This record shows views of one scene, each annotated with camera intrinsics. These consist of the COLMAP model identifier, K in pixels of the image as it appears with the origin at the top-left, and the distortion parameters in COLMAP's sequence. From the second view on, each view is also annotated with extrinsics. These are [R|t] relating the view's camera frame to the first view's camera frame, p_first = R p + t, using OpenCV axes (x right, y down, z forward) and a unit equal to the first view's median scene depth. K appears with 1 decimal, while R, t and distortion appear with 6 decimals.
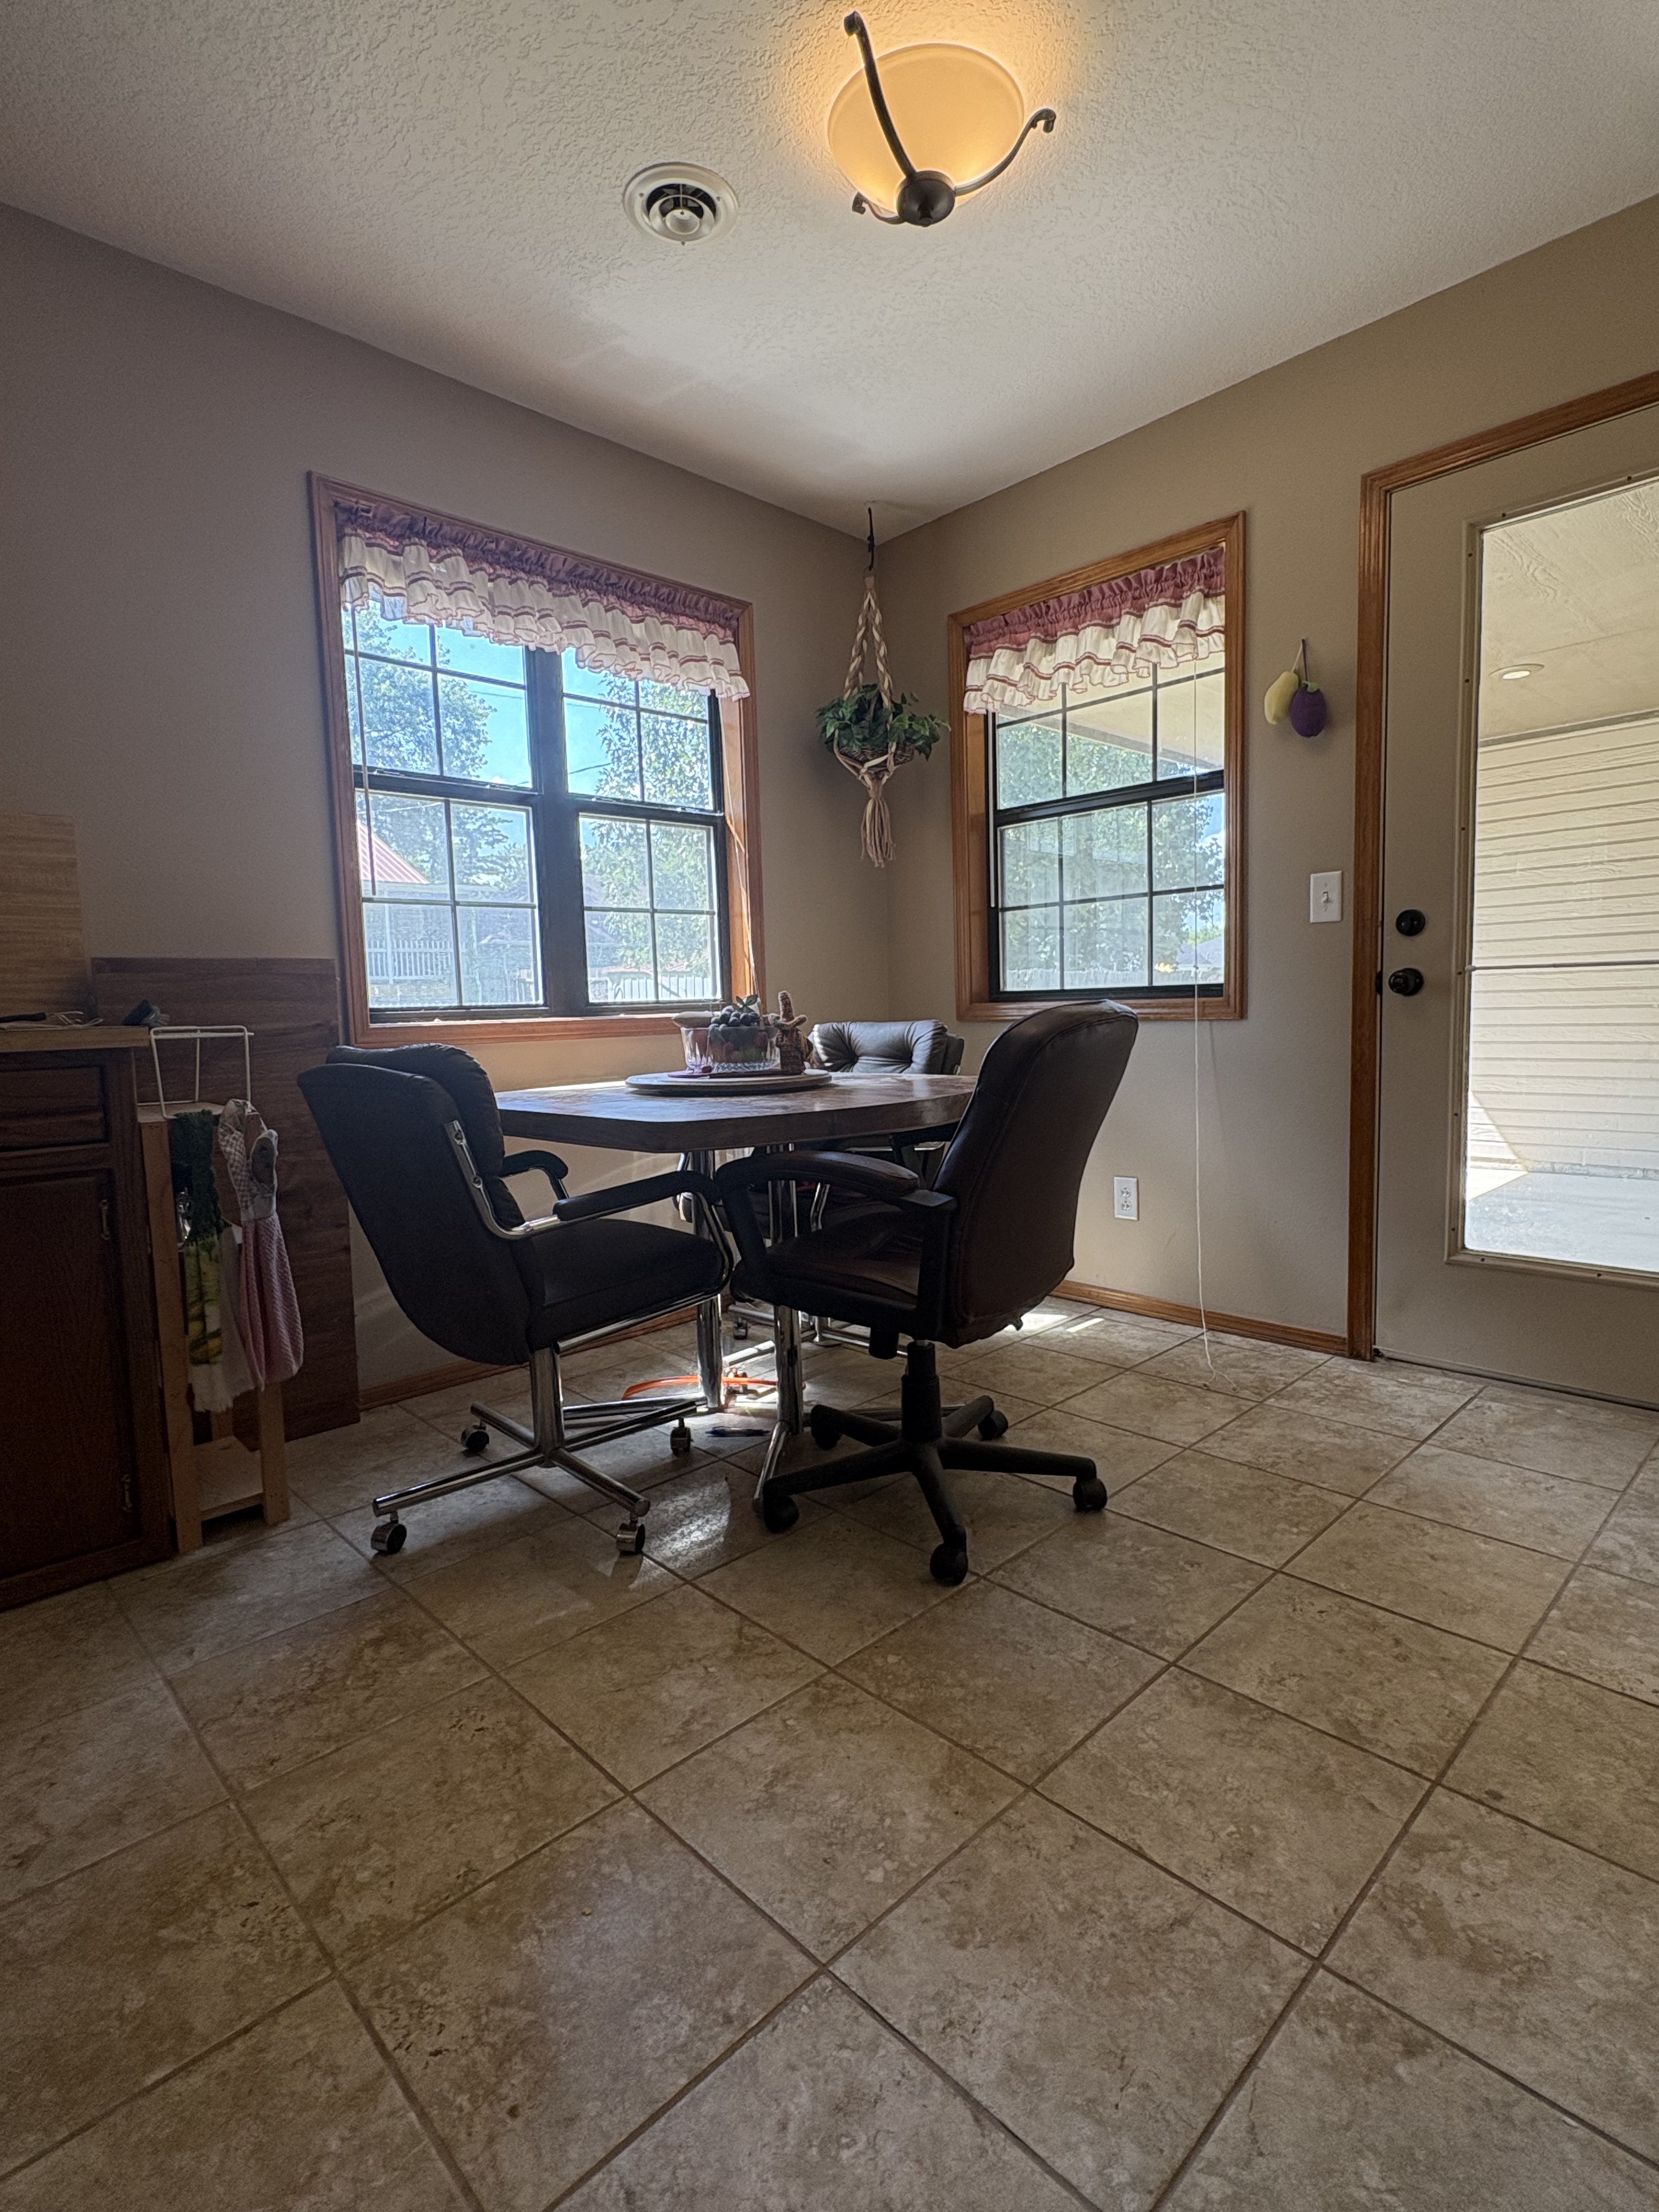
lens RADIAL K [[1089.8, 0, 828.9], [0, 1089.8, 1100.3], [0, 0, 1]] dist [-0.001302, 0.001565]
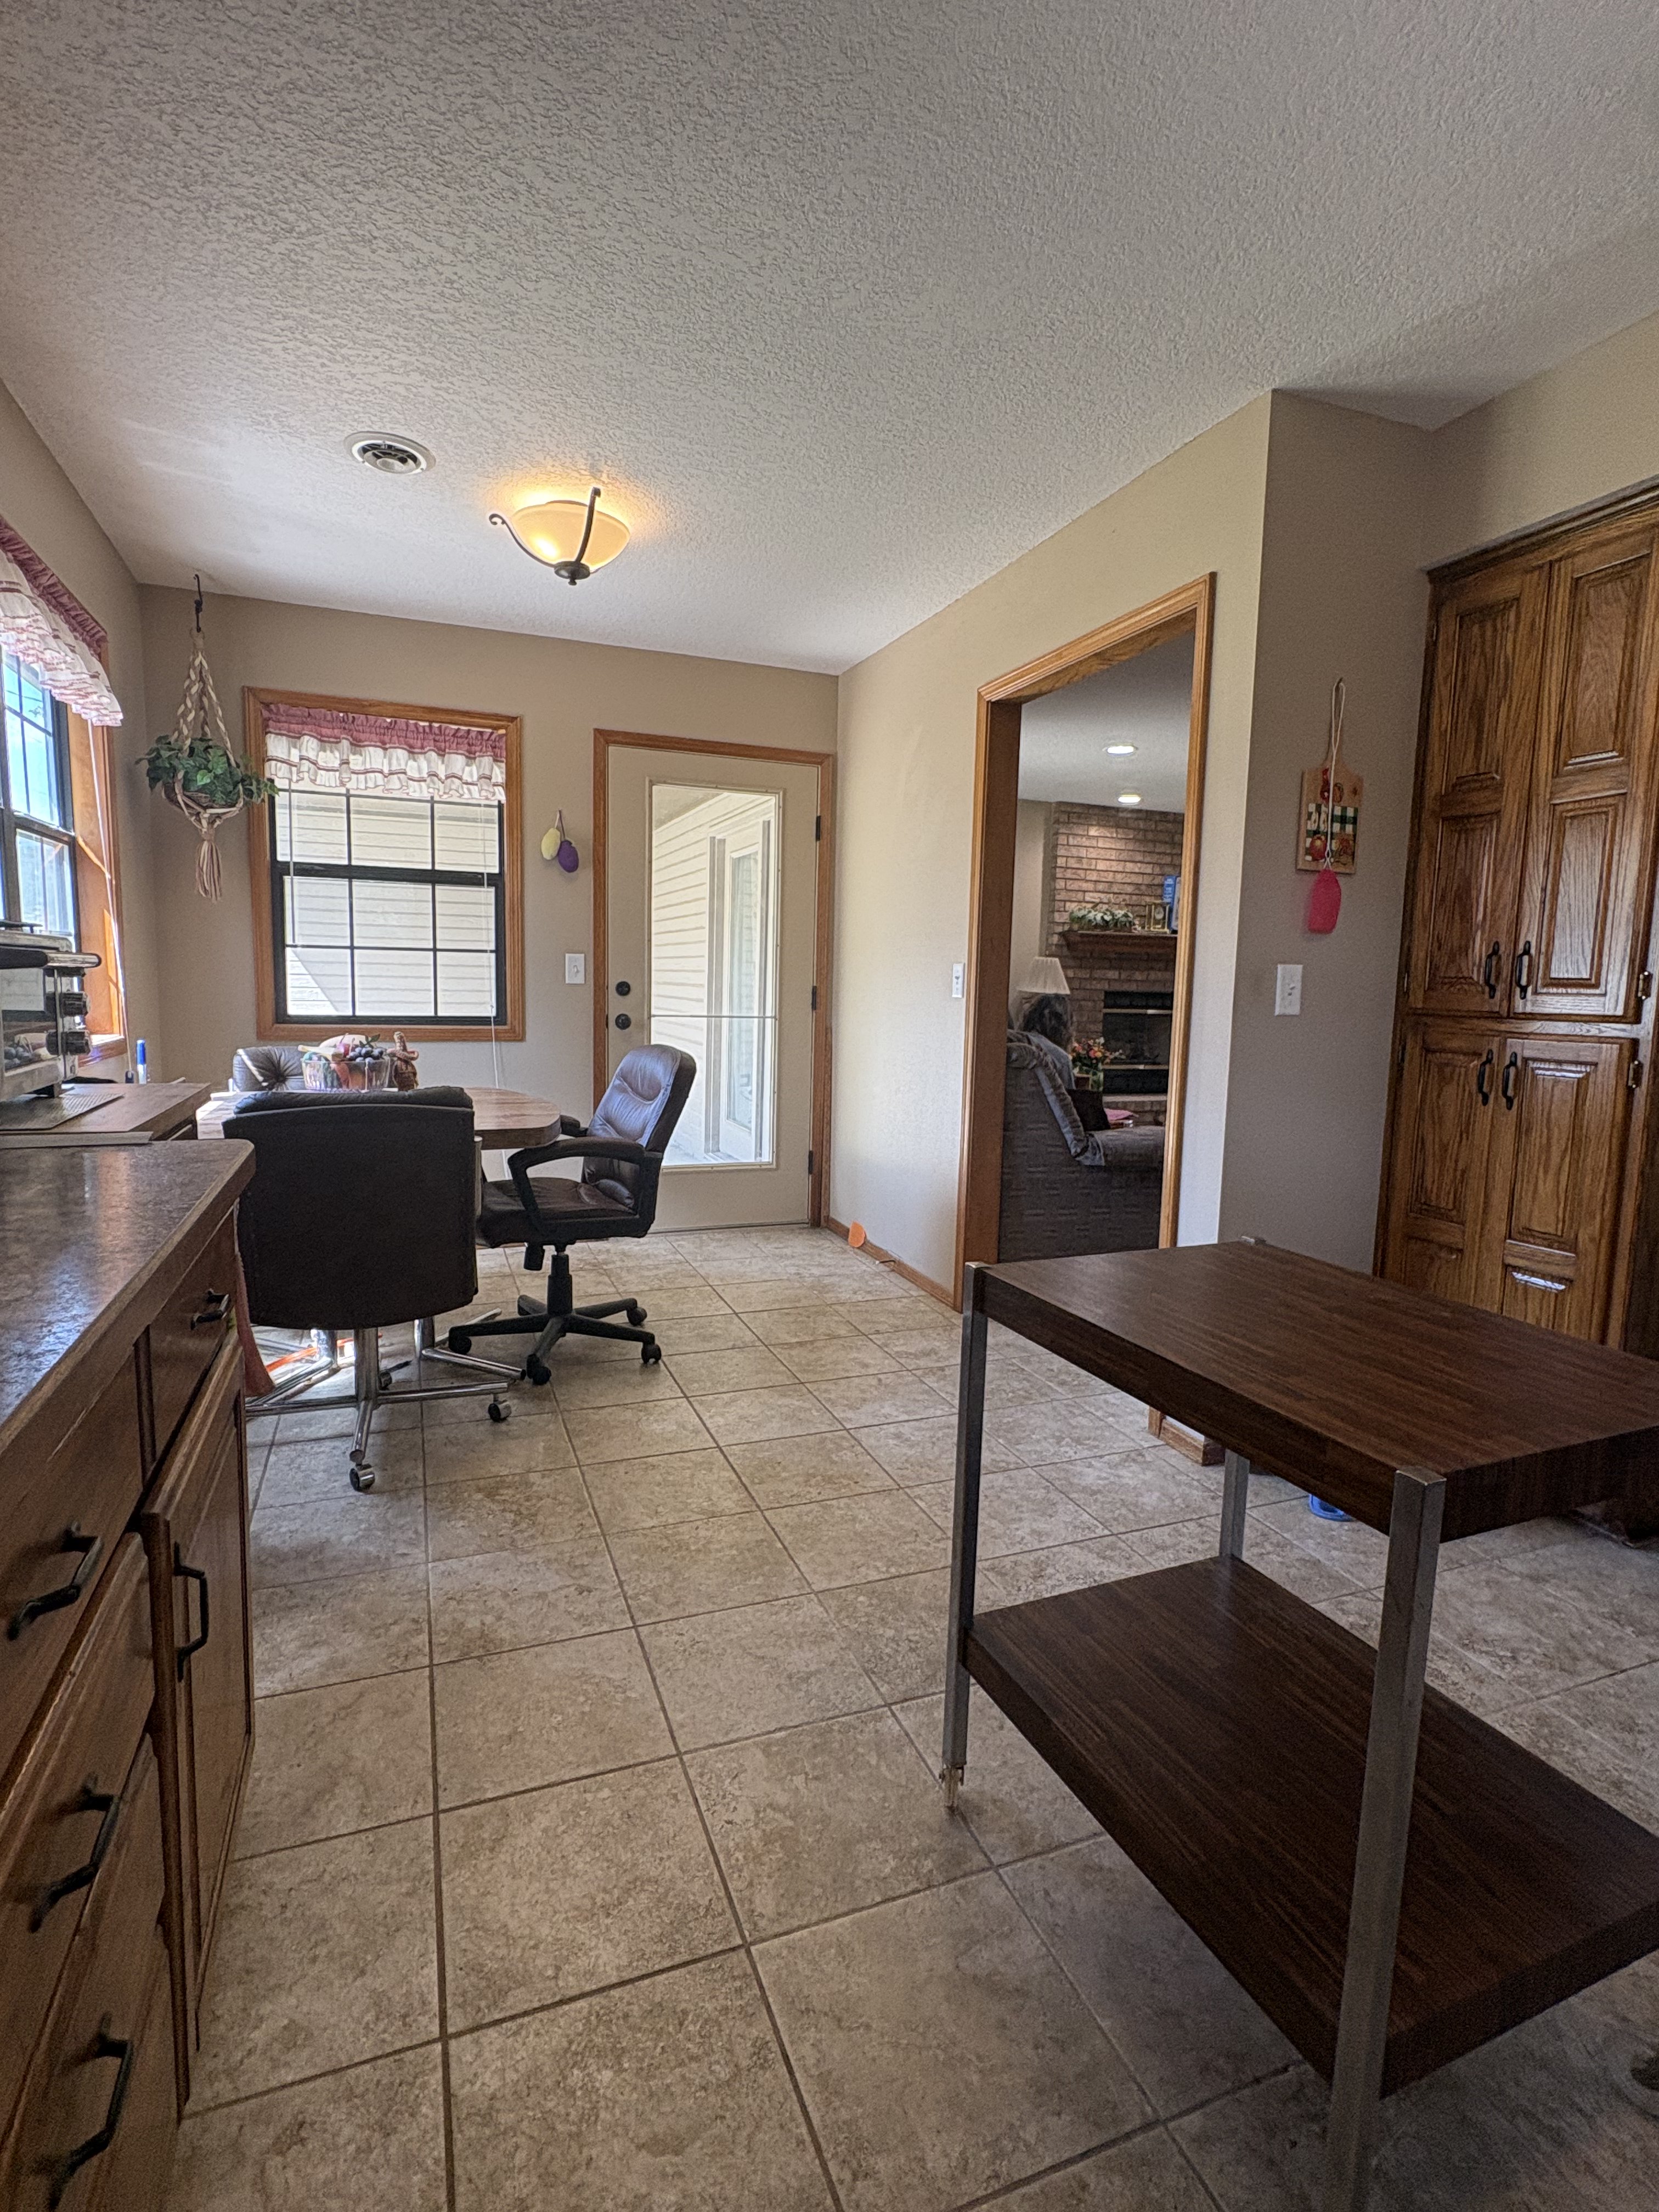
lens RADIAL K [[1089.8, 0, 834.0], [0, 1089.8, 1108.0], [0, 0, 1]] dist [-0.001302, 0.001565]
pose [[0.383049, -0.071594, 0.920949, -0.949549], [0.046804, 0.997216, 0.058056, -0.053314], [-0.922541, 0.020866, 0.385333, -0.002147]]
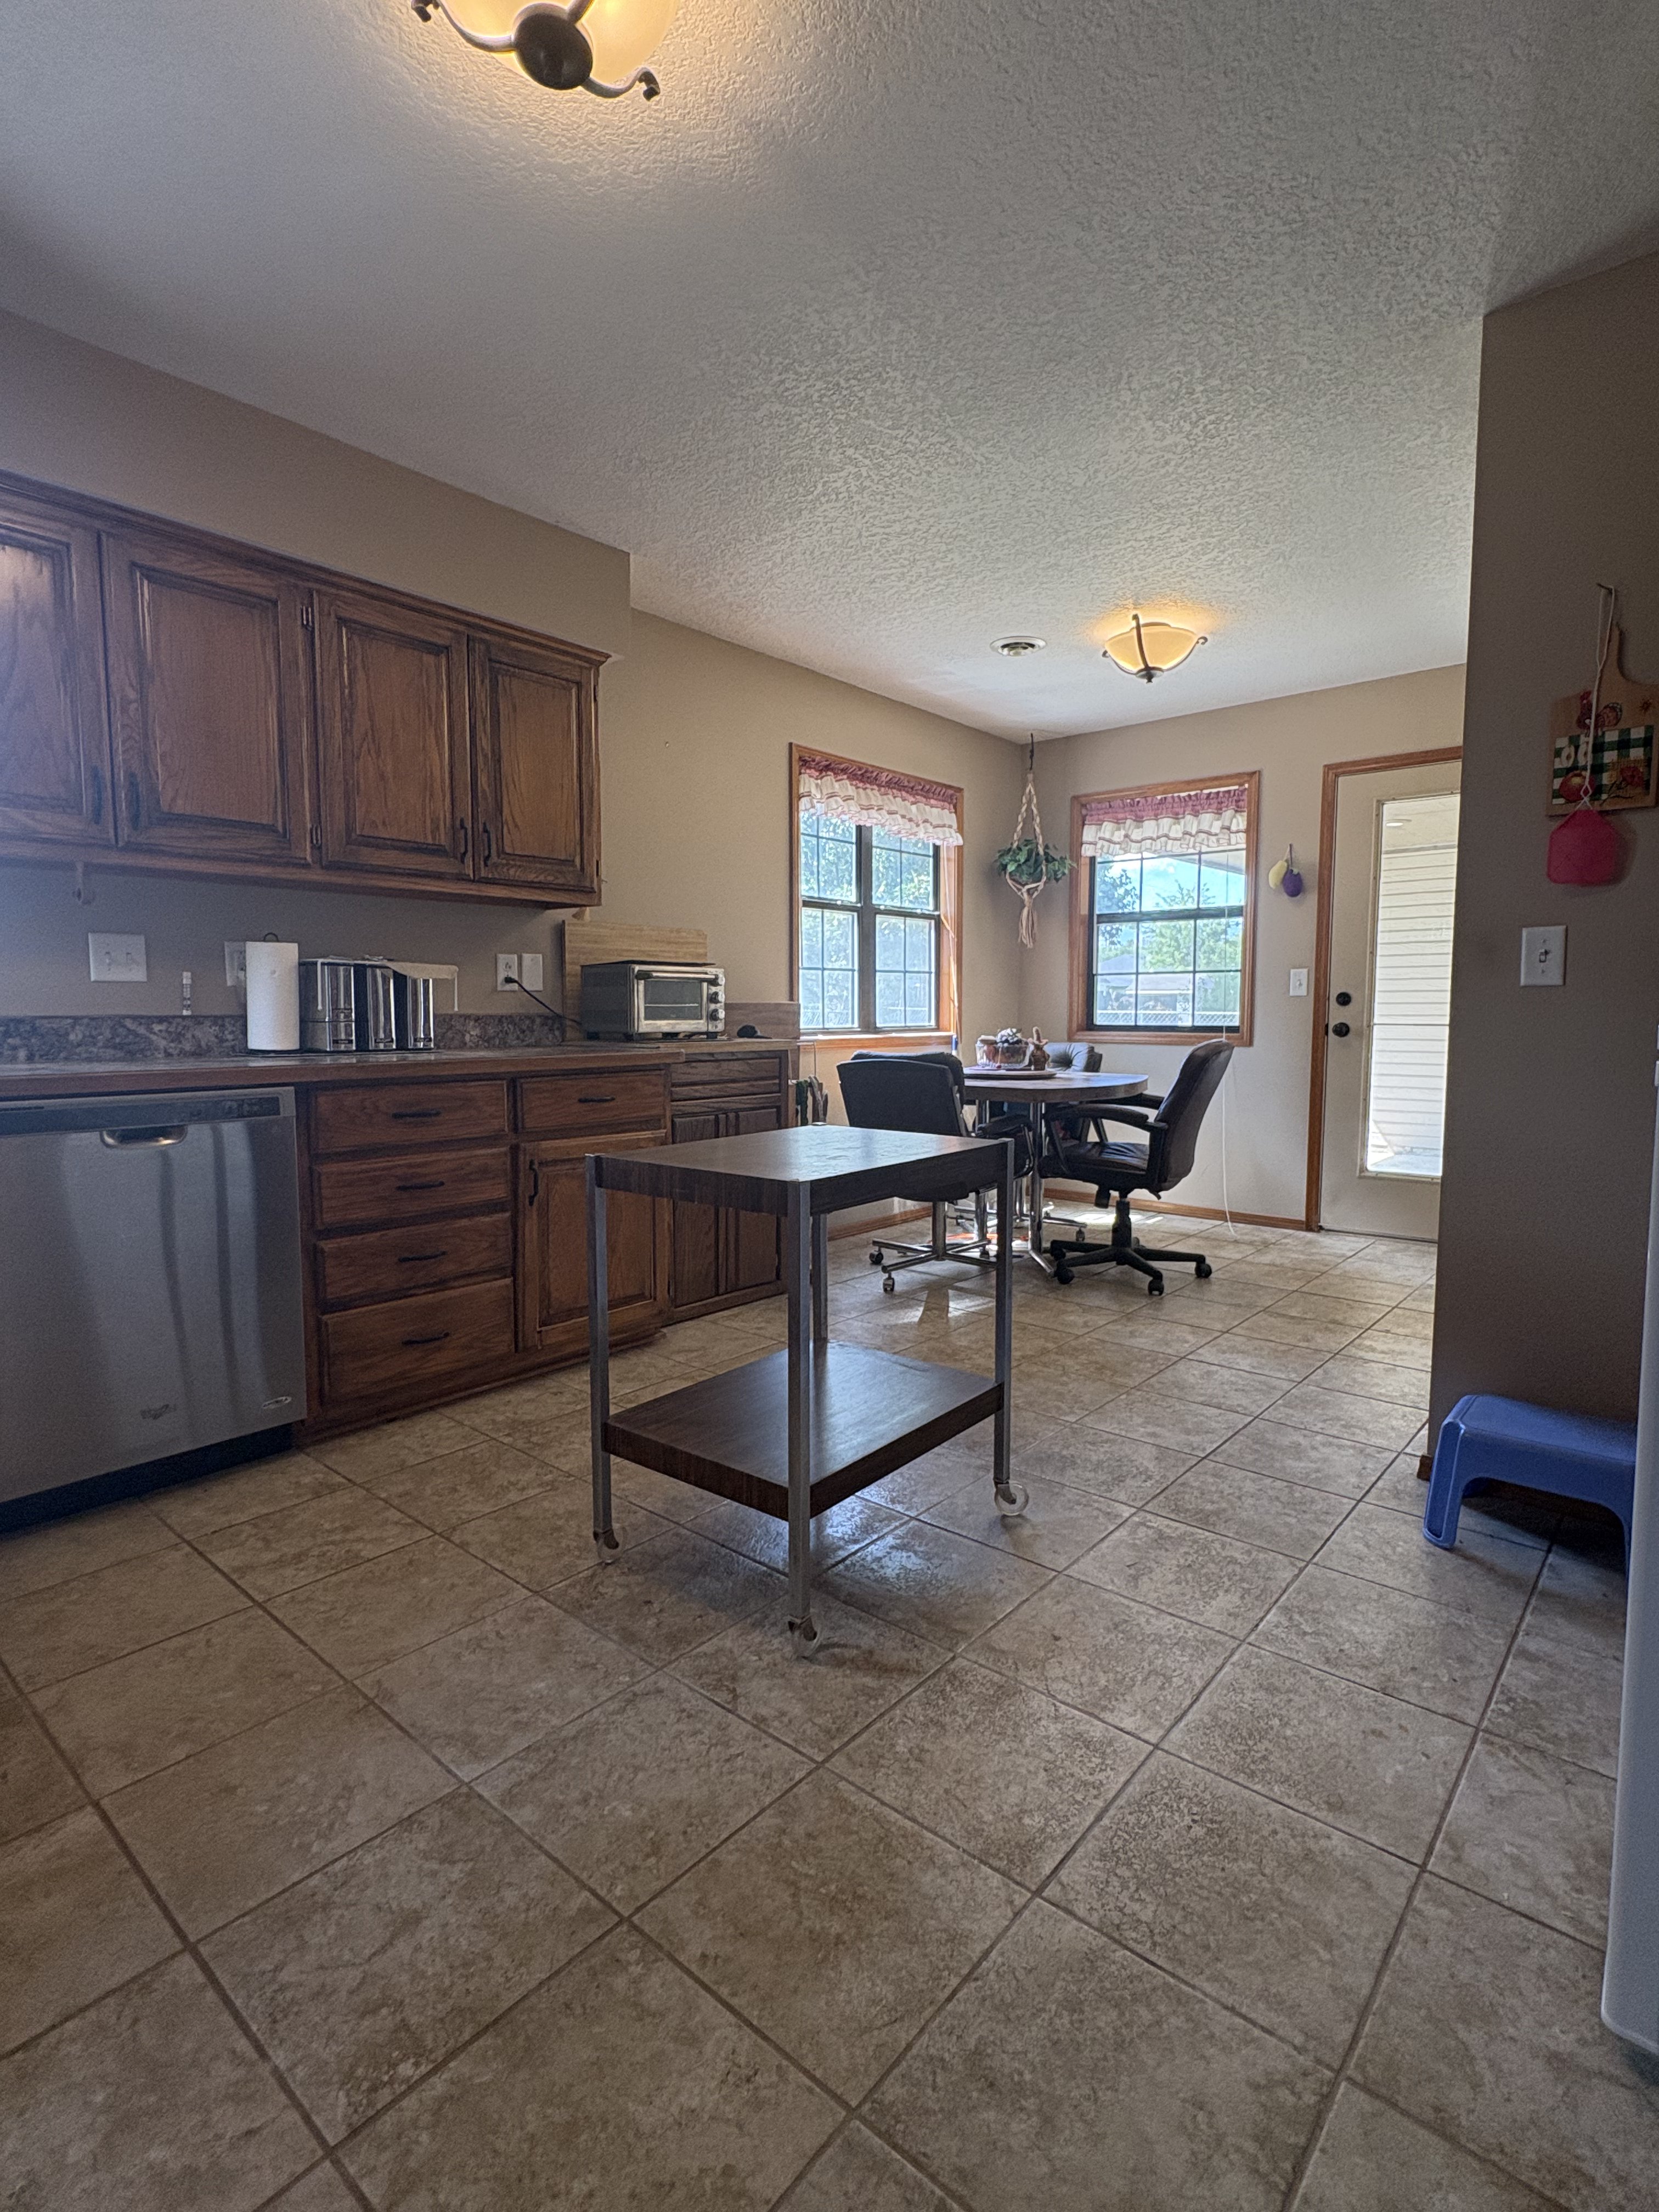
lens RADIAL K [[1089.8, 0, 830.6], [0, 1089.8, 1104.3], [0, 0, 1]] dist [-0.001302, 0.001565]
pose [[0.995239, 0.020012, 0.095387, -0.517679], [-0.019772, 0.999799, -0.003463, 0.044483], [-0.095437, 0.001560, 0.995434, -0.781692]]
